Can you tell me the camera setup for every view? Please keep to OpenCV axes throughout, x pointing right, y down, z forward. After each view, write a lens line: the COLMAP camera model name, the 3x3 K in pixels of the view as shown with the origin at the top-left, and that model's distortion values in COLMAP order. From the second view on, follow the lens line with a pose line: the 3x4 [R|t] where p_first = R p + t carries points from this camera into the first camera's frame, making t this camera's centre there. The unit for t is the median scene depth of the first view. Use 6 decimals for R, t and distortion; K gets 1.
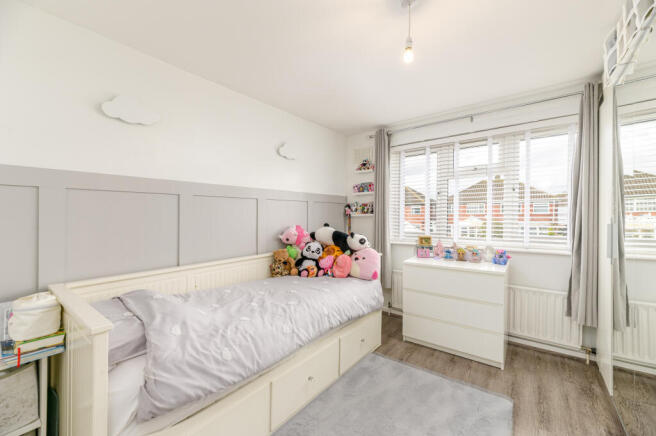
lens RADIAL K [[267.2, 0, 327.3], [0, 267.2, 213.1], [0, 0, 1]] dist [-0.000640, -0.000217]
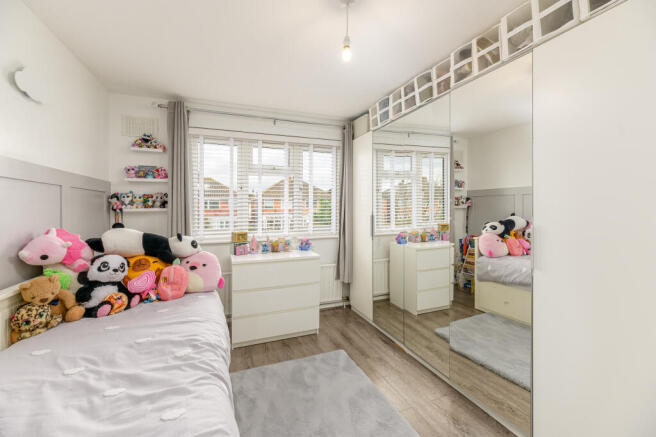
lens RADIAL K [[267.2, 0, 327.3], [0, 267.2, 213.6], [0, 0, 1]] dist [-0.000640, -0.000217]
pose [[0.507898, -0.011218, 0.861344, -0.322330], [-0.005222, 0.999857, 0.016101, 0.003859], [-0.861402, -0.012676, 0.507766, 0.274797]]
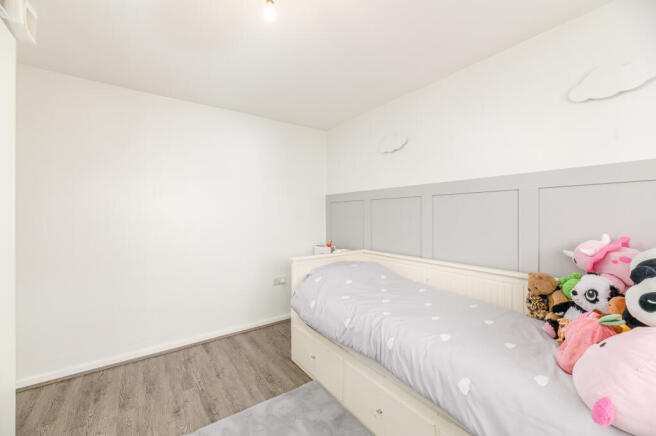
lens RADIAL K [[267.2, 0, 327.3], [0, 267.2, 213.1], [0, 0, 1]] dist [-0.000640, -0.000217]
pose [[-0.310599, 0.001604, -0.950540, 0.504843], [0.019906, 0.999790, -0.004817, 0.000852], [0.950332, -0.020418, -0.310566, 0.729733]]
